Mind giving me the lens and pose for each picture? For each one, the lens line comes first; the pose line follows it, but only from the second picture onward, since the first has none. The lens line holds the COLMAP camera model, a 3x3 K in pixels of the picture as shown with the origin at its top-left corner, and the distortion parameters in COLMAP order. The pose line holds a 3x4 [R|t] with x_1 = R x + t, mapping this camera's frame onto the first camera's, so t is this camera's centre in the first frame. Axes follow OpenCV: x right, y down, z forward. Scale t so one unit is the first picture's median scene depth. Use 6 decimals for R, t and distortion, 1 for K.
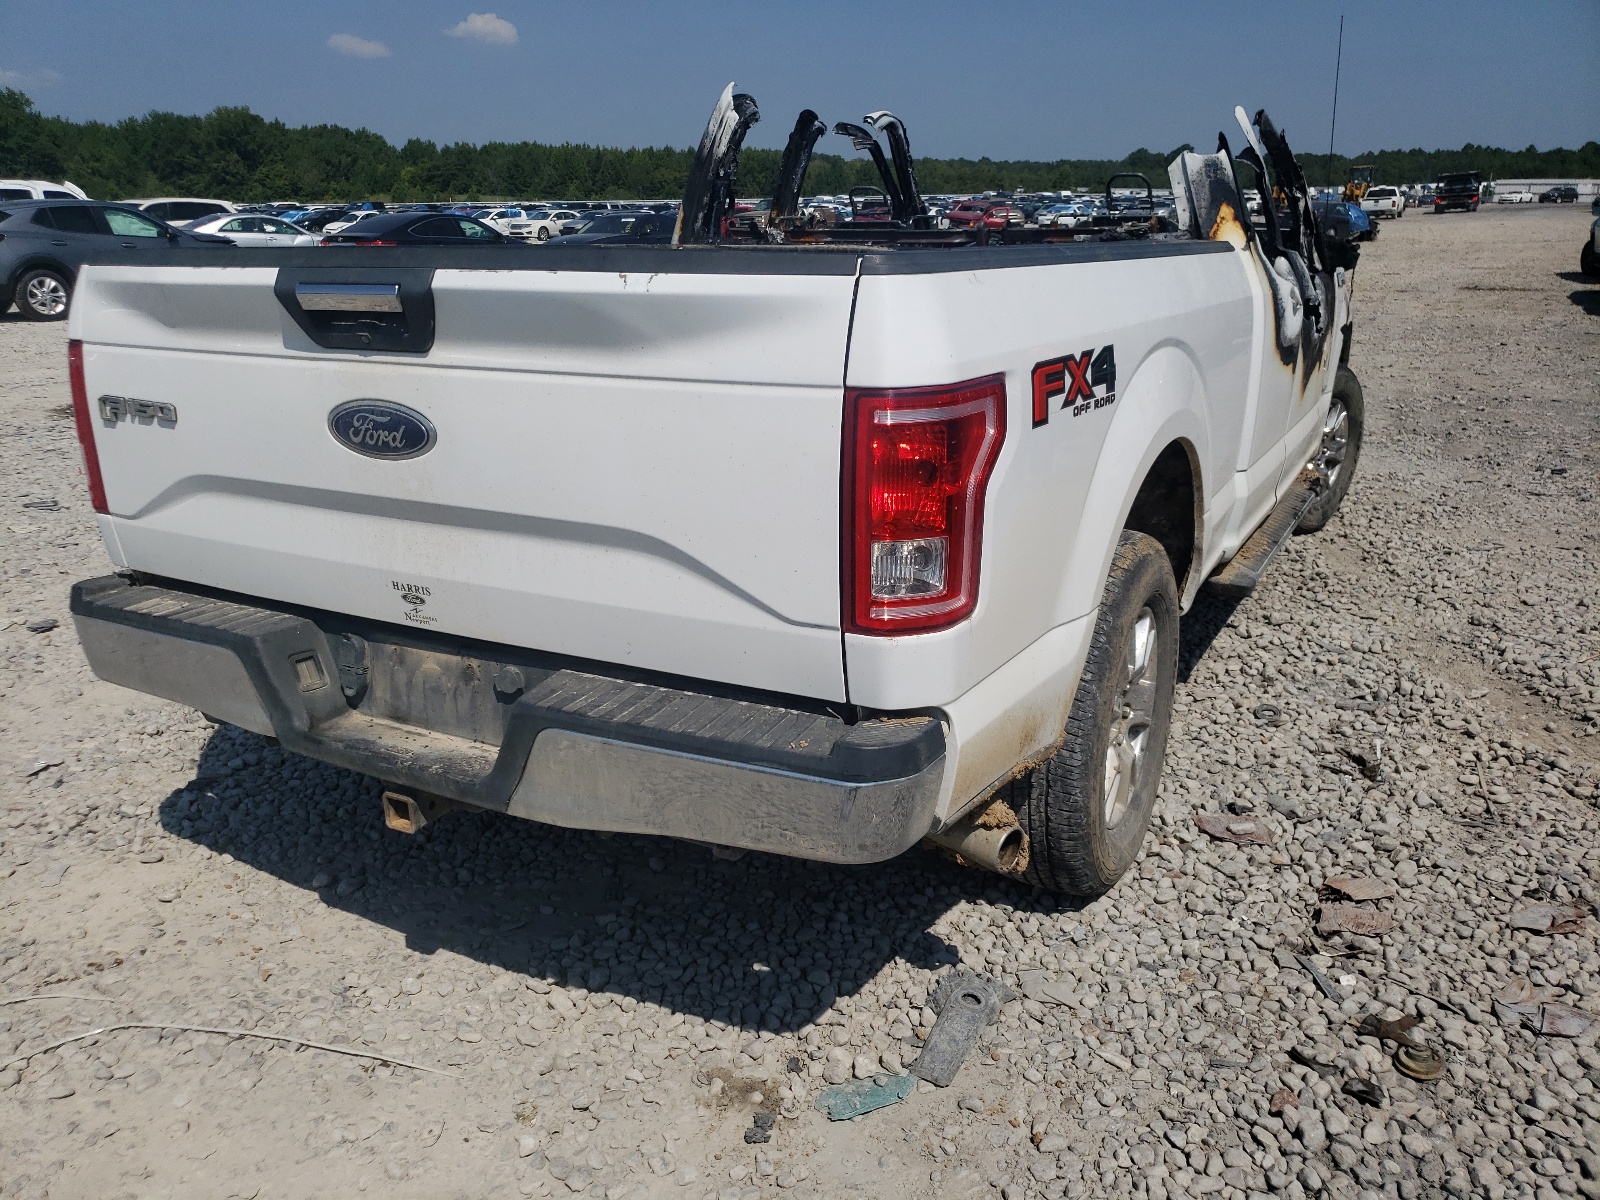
lens RADIAL K [[1328.7, 0, 800.0], [0, 1328.7, 600.0], [0, 0, 1]] dist [-0.000294, 0.059529]
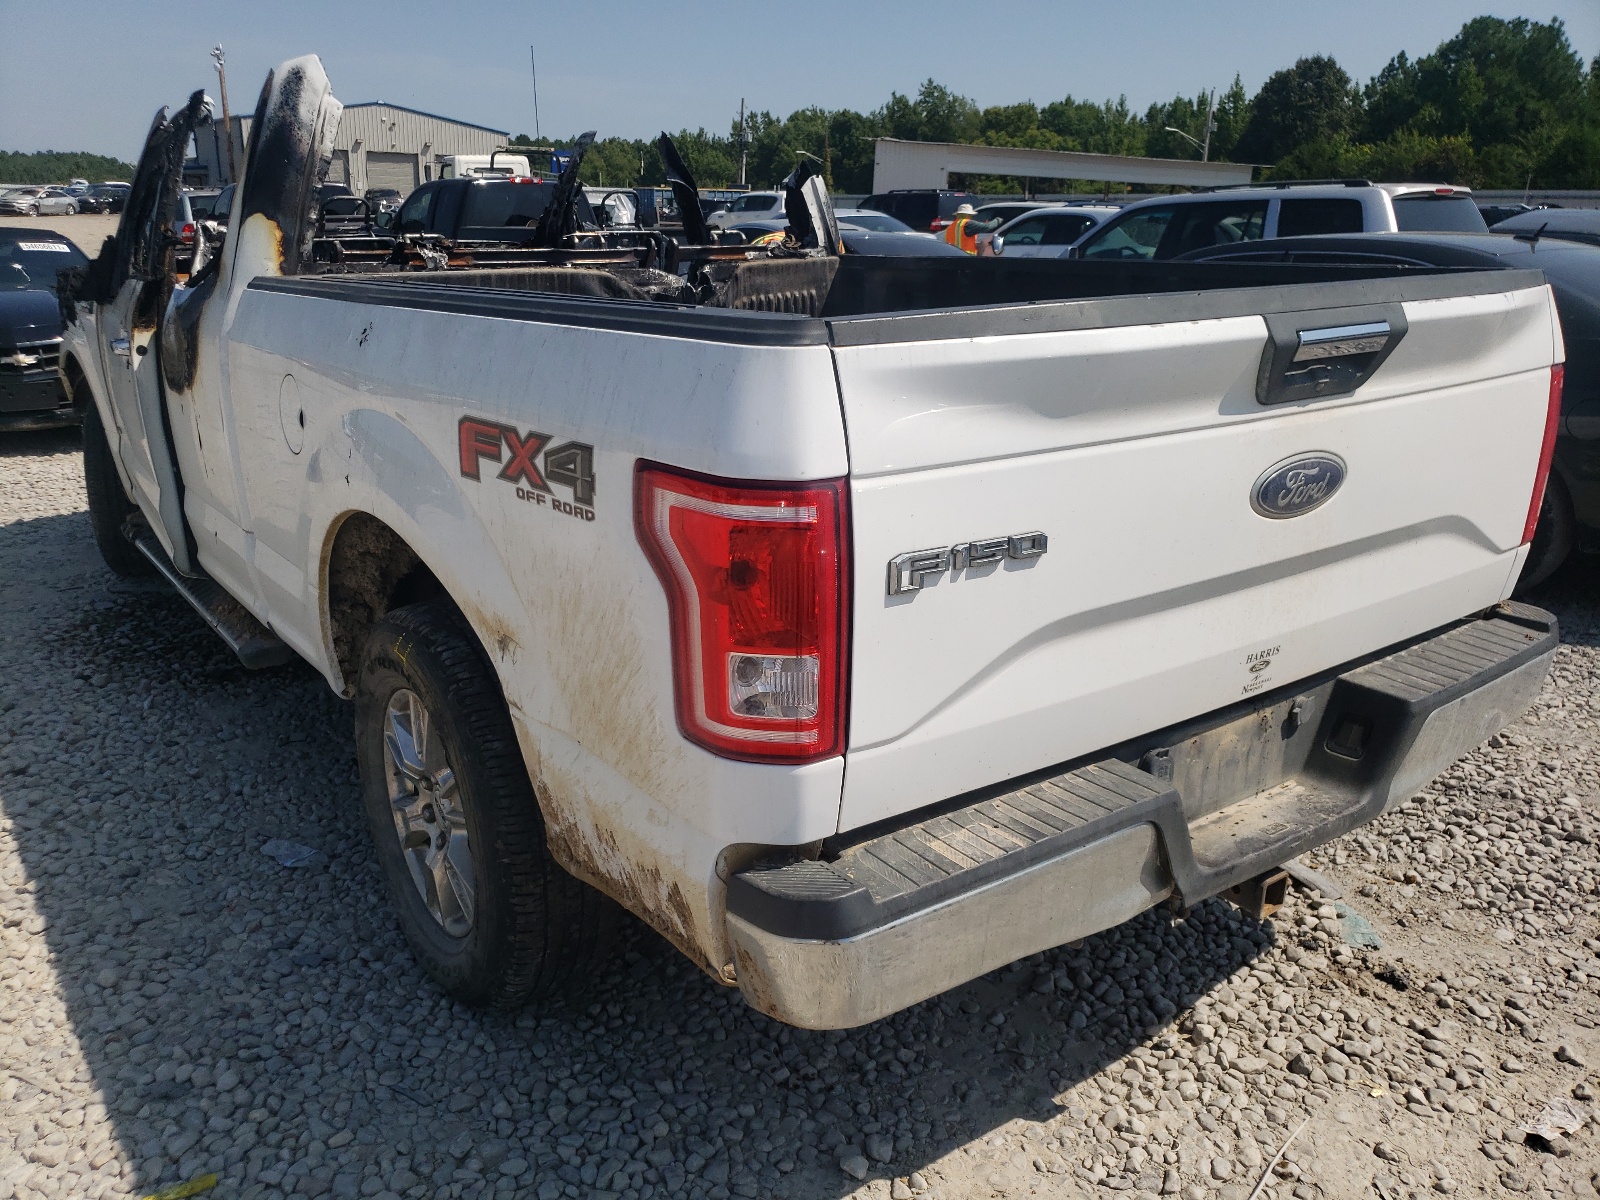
lens RADIAL K [[1274.3, 0, 800.0], [0, 1274.3, 600.0], [0, 0, 1]] dist [0.000444, 0.001487]
pose [[0.413596, -0.261424, 0.872122, -1.178940], [0.252138, 0.953314, 0.166187, -0.270547], [-0.874851, 0.151161, 0.460202, 0.868851]]
